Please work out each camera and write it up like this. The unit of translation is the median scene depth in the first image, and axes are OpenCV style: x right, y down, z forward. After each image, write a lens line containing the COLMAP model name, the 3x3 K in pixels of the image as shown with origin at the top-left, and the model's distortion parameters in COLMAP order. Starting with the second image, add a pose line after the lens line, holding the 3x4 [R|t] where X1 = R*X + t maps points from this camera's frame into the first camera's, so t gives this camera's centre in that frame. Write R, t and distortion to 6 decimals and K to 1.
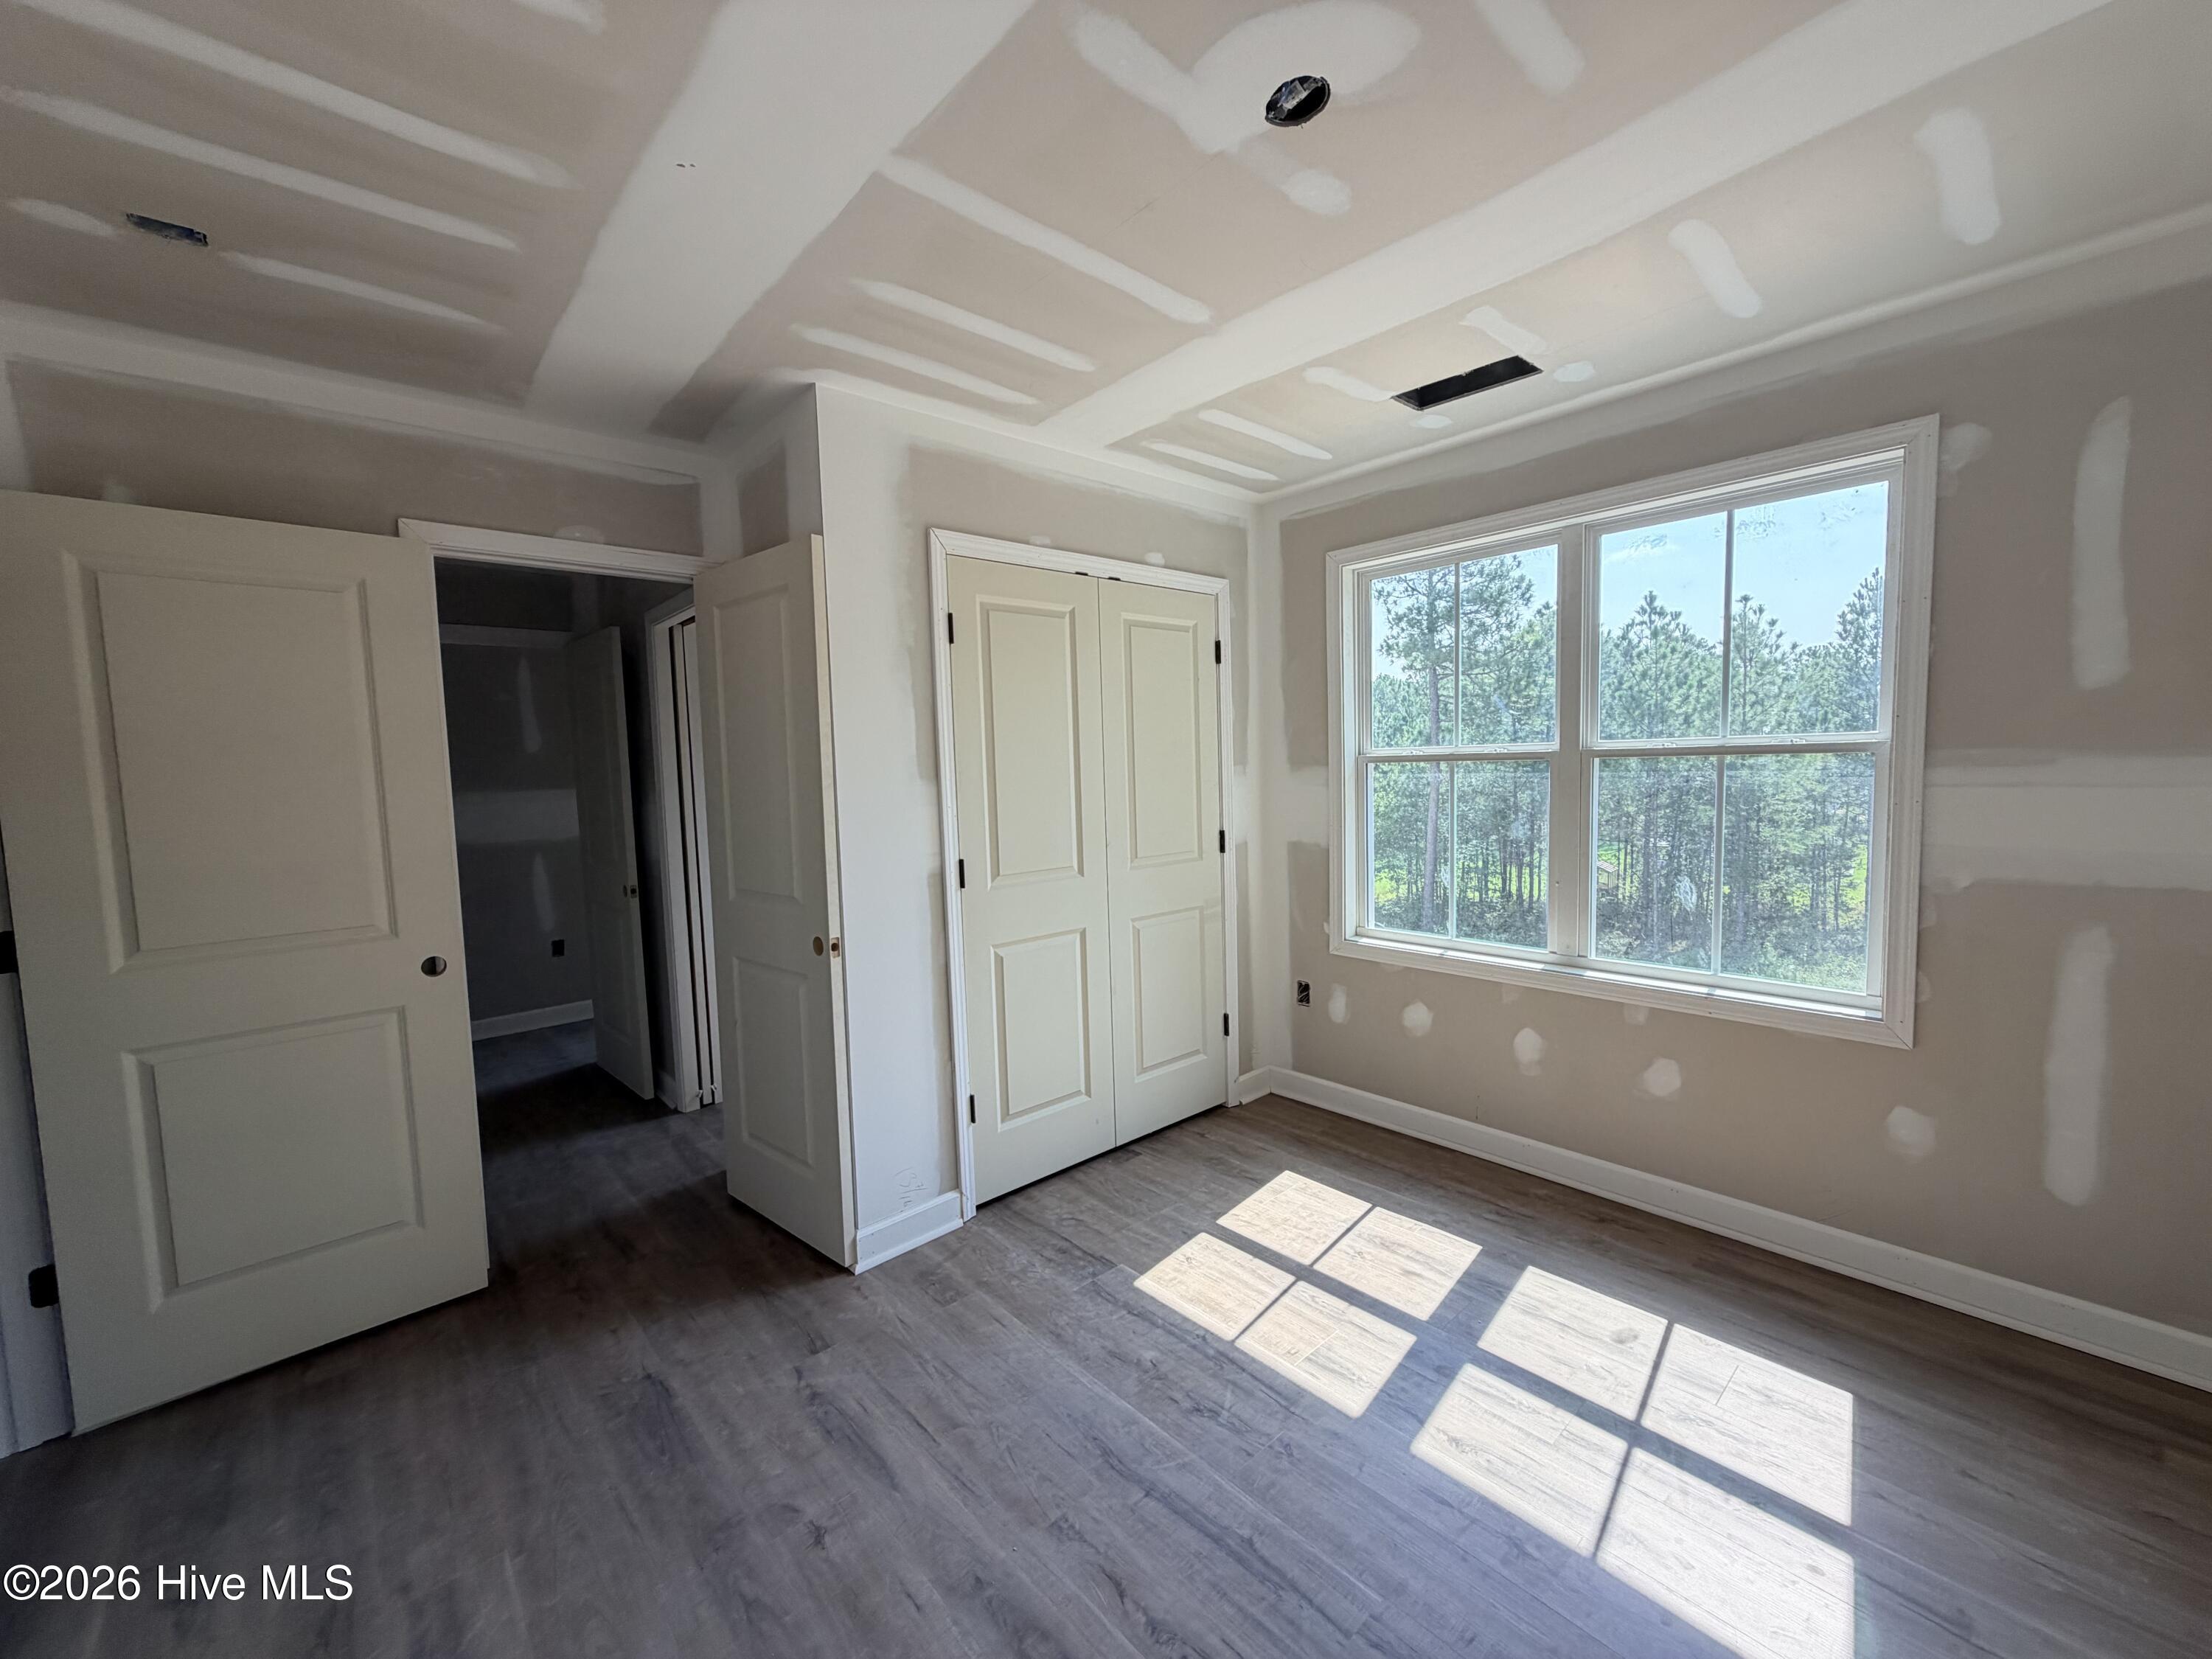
lens RADIAL K [[895.7, 0, 1140.5], [0, 895.7, 825.5], [0, 0, 1]] dist [-0.001507, -0.000050]
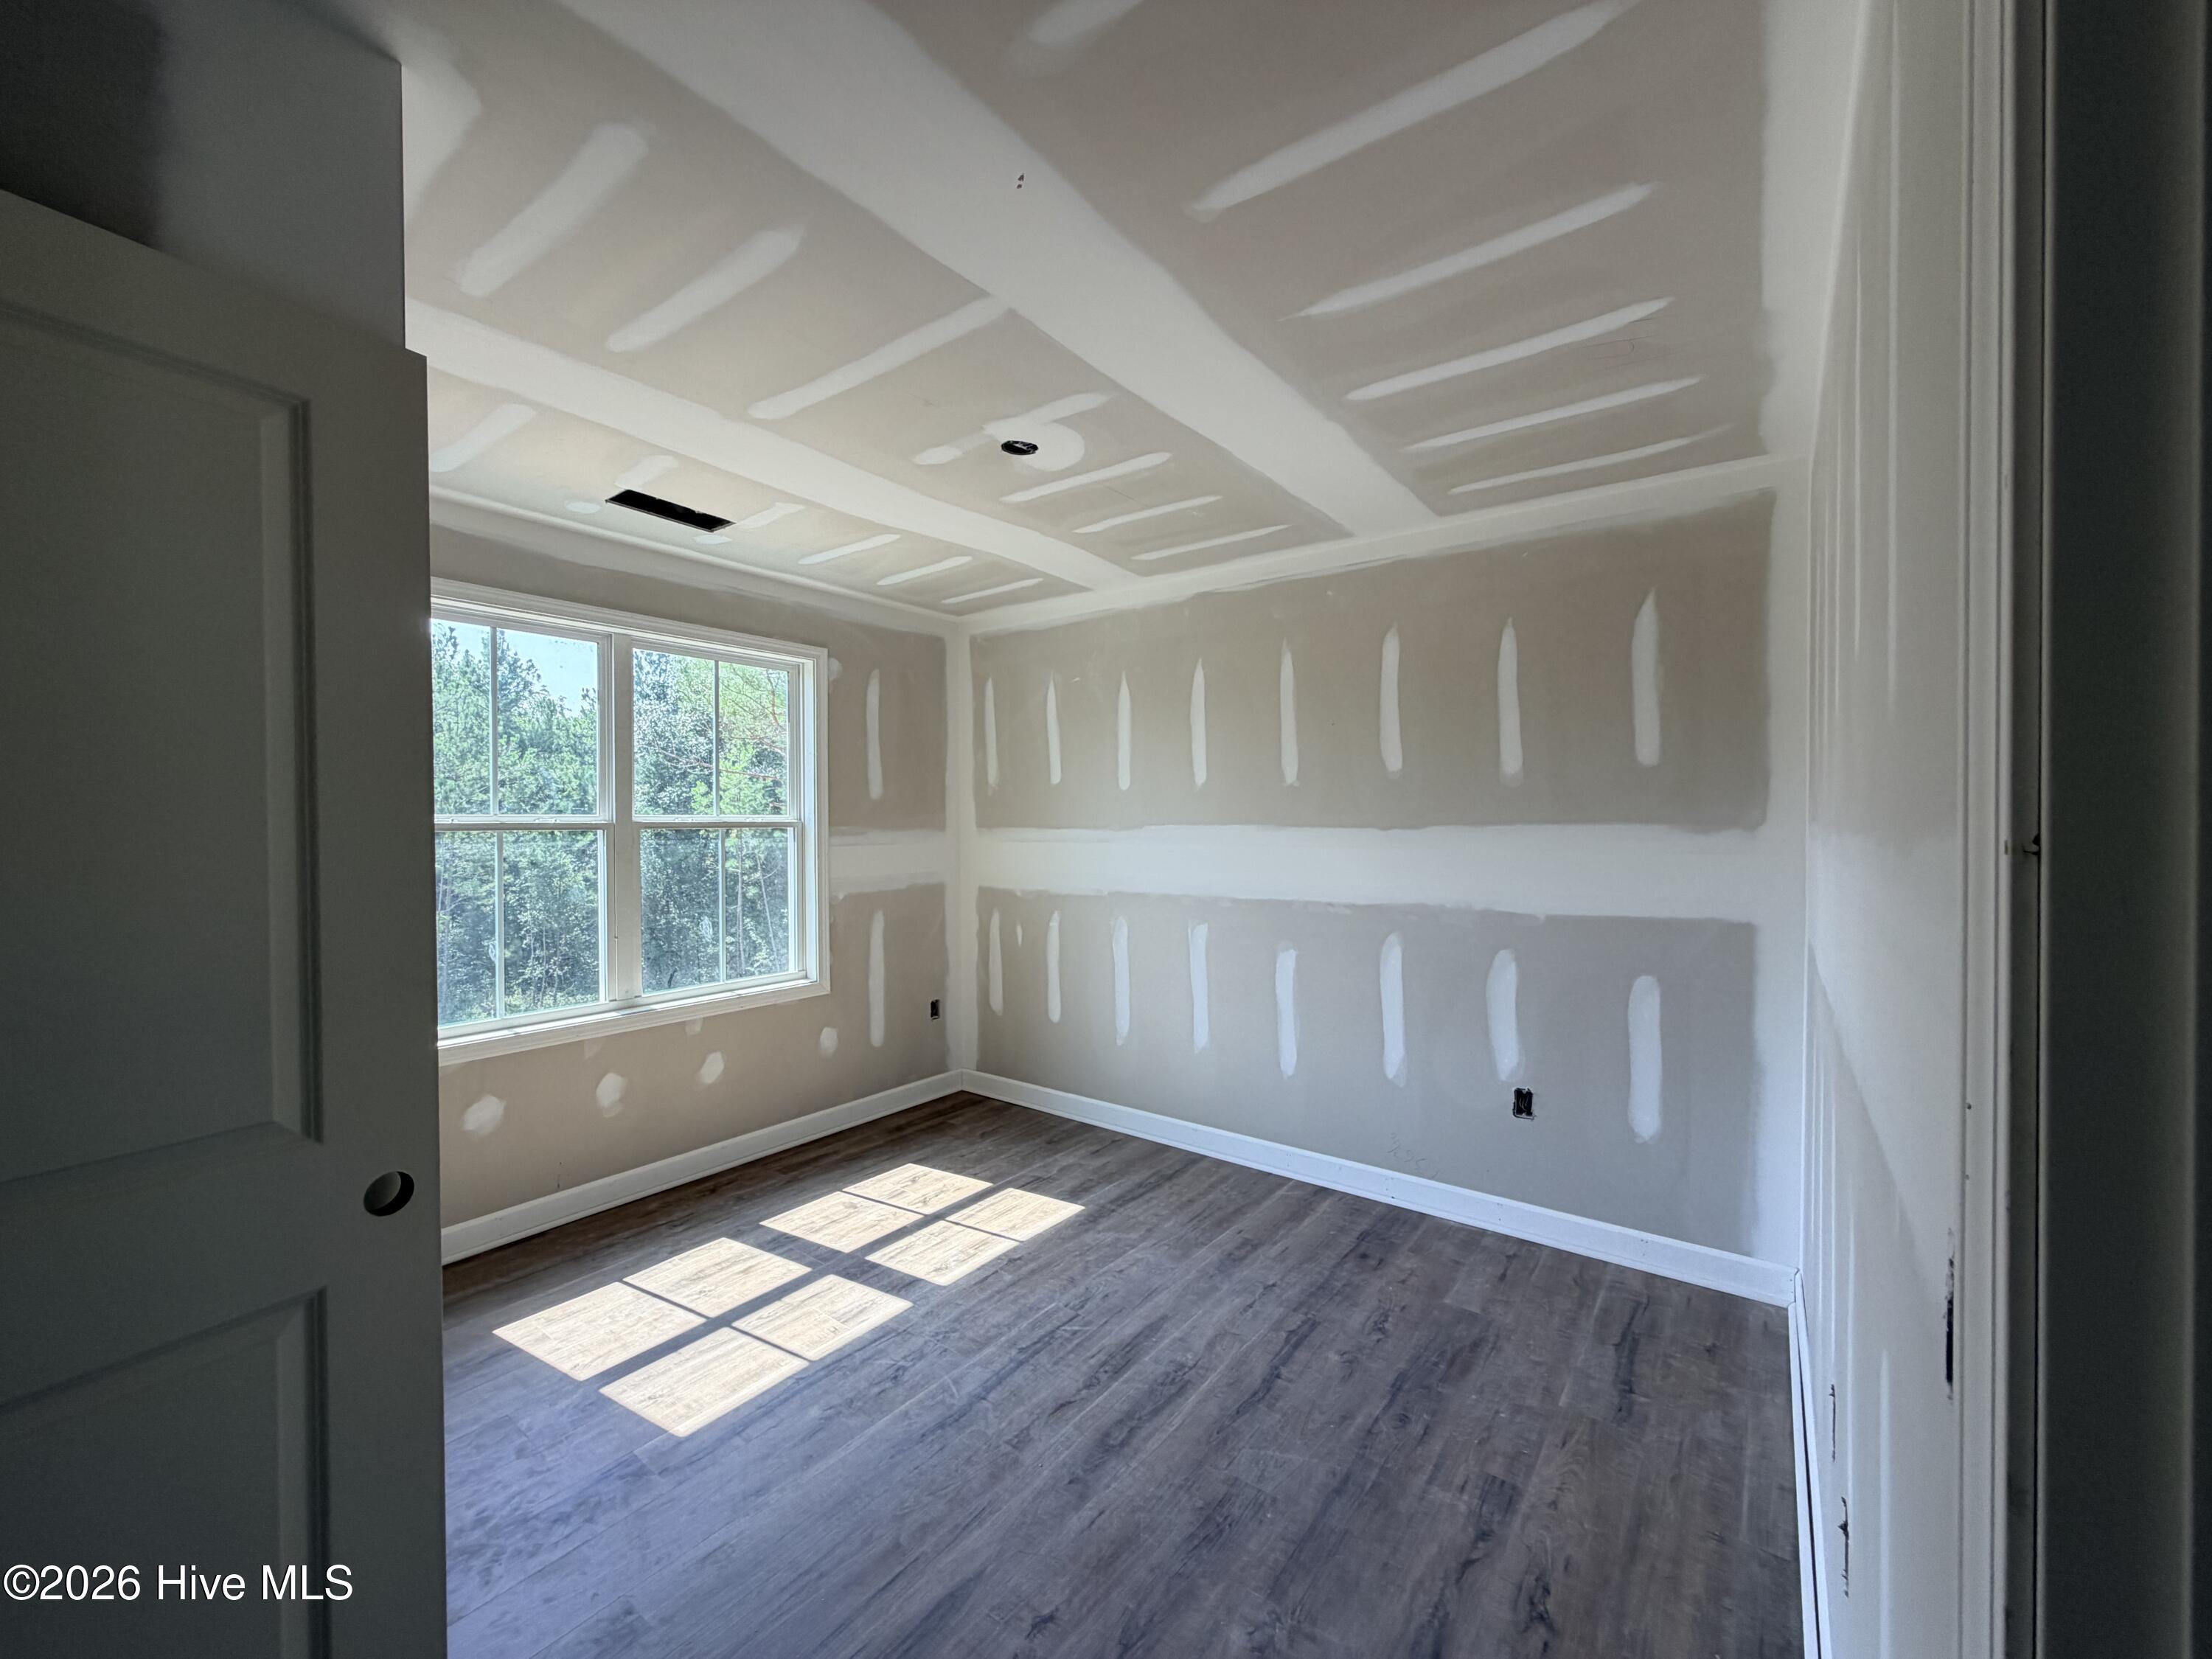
lens RADIAL K [[895.7, 0, 1066.7], [0, 895.7, 825.4], [0, 0, 1]] dist [-0.001507, -0.000050]
pose [[-0.164331, 0.023725, 0.986120, -1.041914], [0.077079, 0.996963, -0.011141, -0.030169], [-0.983389, 0.074178, -0.165660, 0.843489]]
